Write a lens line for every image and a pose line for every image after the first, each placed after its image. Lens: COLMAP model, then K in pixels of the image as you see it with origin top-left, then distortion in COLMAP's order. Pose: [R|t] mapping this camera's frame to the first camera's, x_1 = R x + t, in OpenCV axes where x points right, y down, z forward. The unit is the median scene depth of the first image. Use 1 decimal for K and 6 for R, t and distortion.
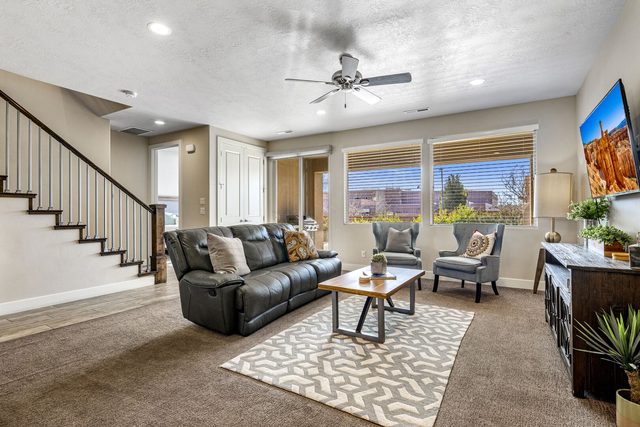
lens RADIAL K [[315.3, 0, 319.1], [0, 315.3, 212.3], [0, 0, 1]] dist [-0.008861, 0.003564]
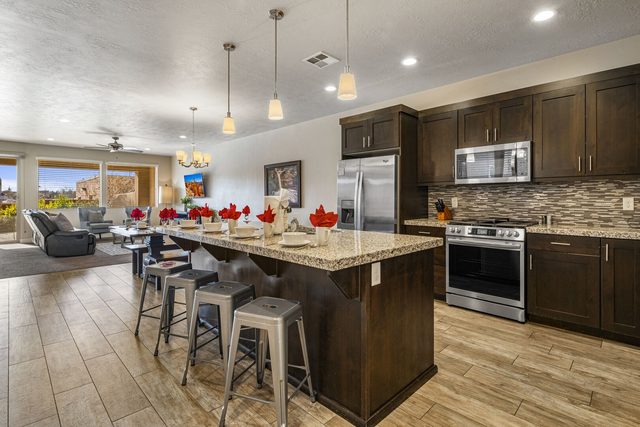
lens RADIAL K [[315.3, 0, 322.9], [0, 315.3, 199.5], [0, 0, 1]] dist [-0.008861, 0.003564]
pose [[0.232009, 0.001947, 0.972712, -2.437910], [-0.000137, 0.999998, -0.001969, -0.015303], [-0.972714, 0.000324, 0.232009, -1.420046]]
